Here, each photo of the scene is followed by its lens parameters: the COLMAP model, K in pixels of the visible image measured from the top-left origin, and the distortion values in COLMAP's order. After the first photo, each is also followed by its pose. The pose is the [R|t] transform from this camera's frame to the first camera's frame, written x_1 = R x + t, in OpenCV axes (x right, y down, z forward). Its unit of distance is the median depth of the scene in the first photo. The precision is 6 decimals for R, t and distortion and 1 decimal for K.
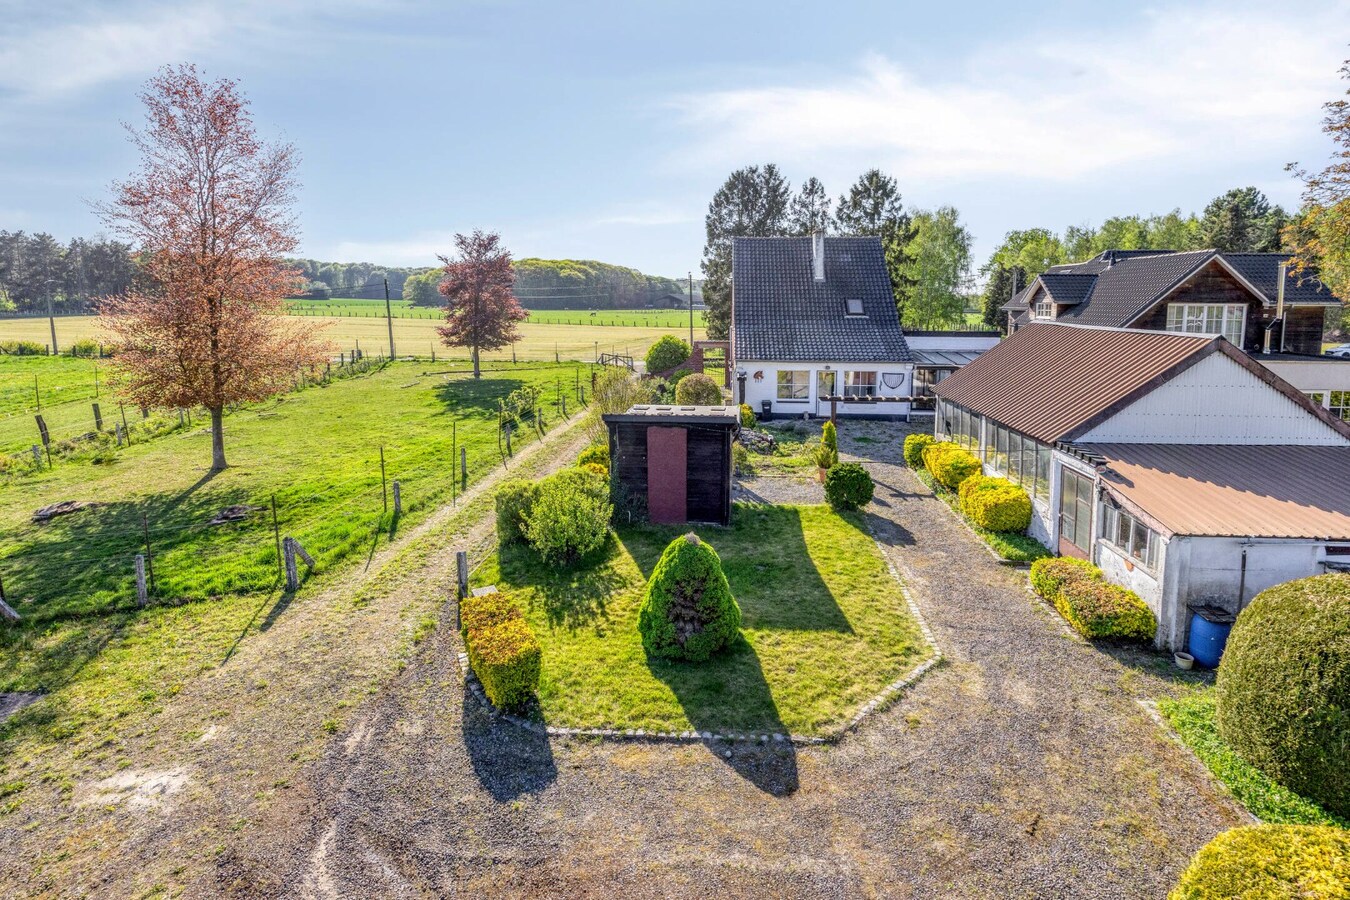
lens RADIAL K [[663.8, 0, 680.3], [0, 663.8, 369.5], [0, 0, 1]] dist [-0.011266, 0.002863]
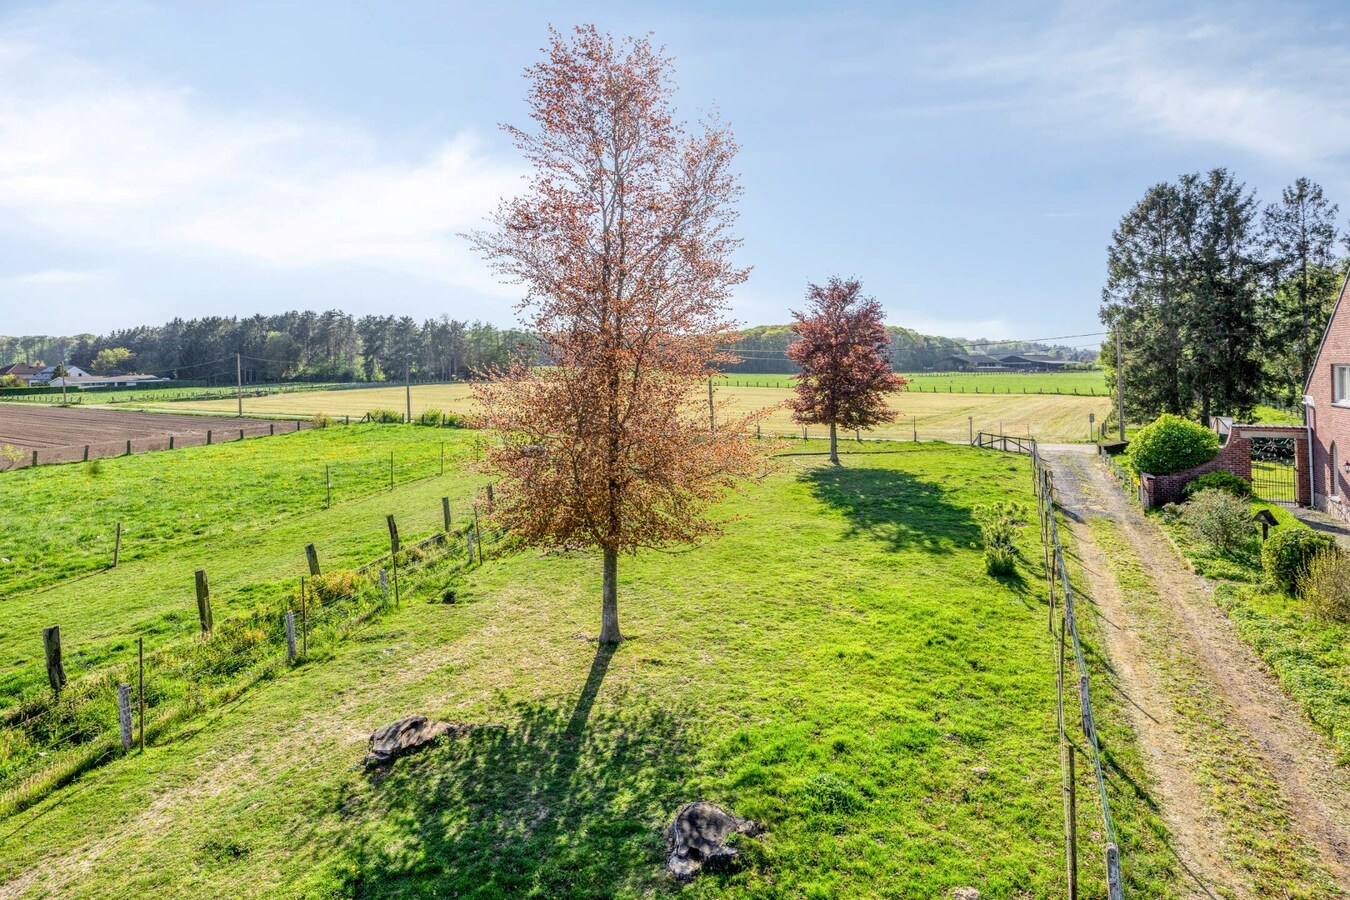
lens RADIAL K [[663.8, 0, 683.2], [0, 663.8, 360.1], [0, 0, 1]] dist [-0.011266, 0.002863]
pose [[0.933648, -0.021307, -0.357557, -0.318861], [-0.018180, 0.994124, -0.106711, -0.037967], [0.357729, 0.106131, 0.927775, 0.328564]]
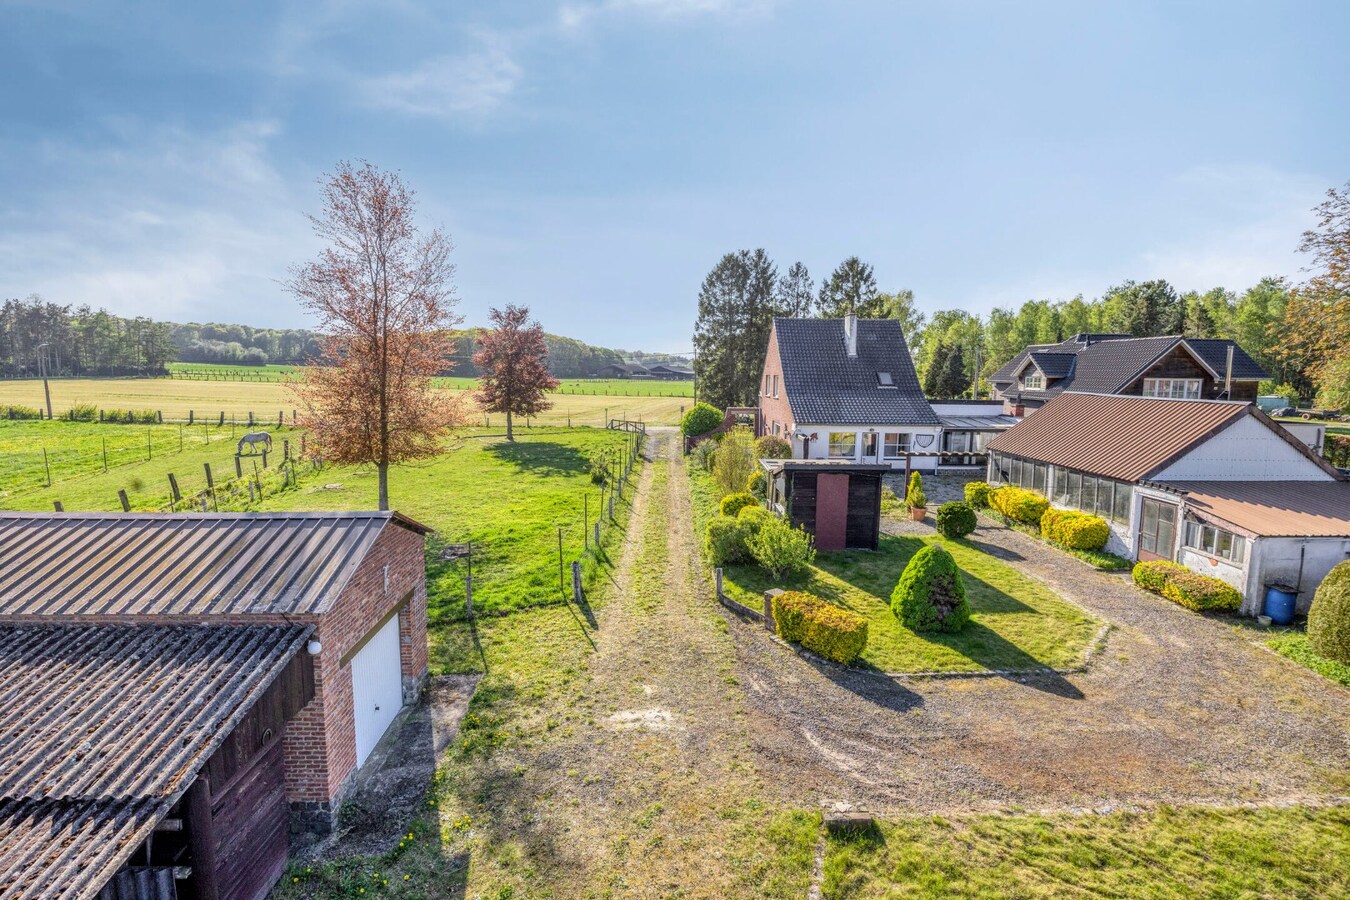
lens RADIAL K [[636.7, 0, 670.4], [0, 636.7, 446.2], [0, 0, 1]] dist [-0.002884, -0.002595]
pose [[0.994786, -0.002686, 0.101949, -0.254375], [0.001170, 0.999888, 0.014925, 0.008908], [-0.101978, -0.014728, 0.994678, -0.099531]]
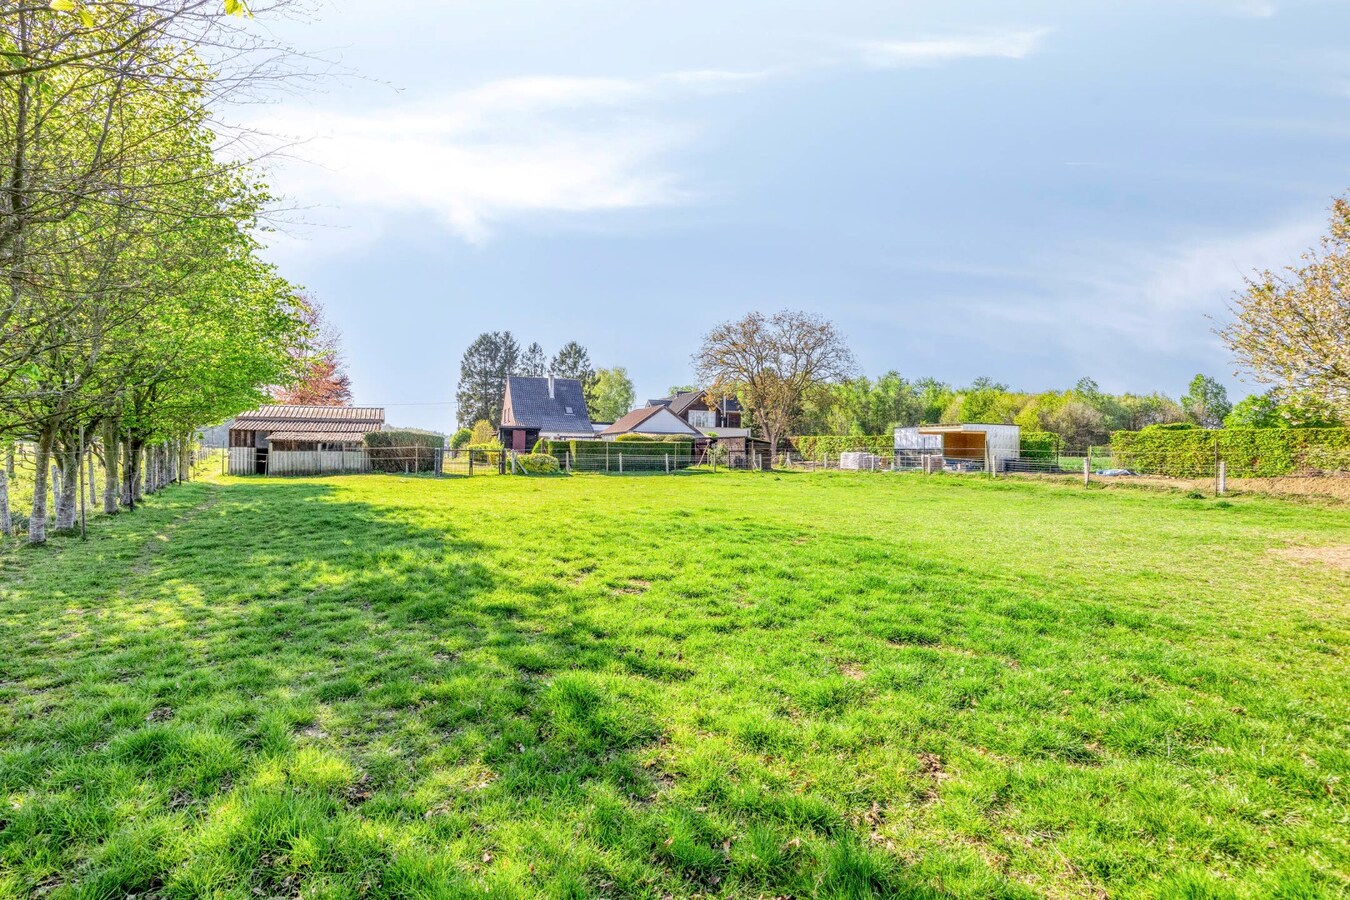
lens RADIAL K [[663.8, 0, 675.2], [0, 663.8, 451.1], [0, 0, 1]] dist [-0.011266, 0.002863]
pose [[0.901460, 0.013659, 0.432648, -0.360663], [0.030728, 0.994961, -0.095437, 0.255898], [-0.431771, 0.099327, 0.896498, -1.066491]]
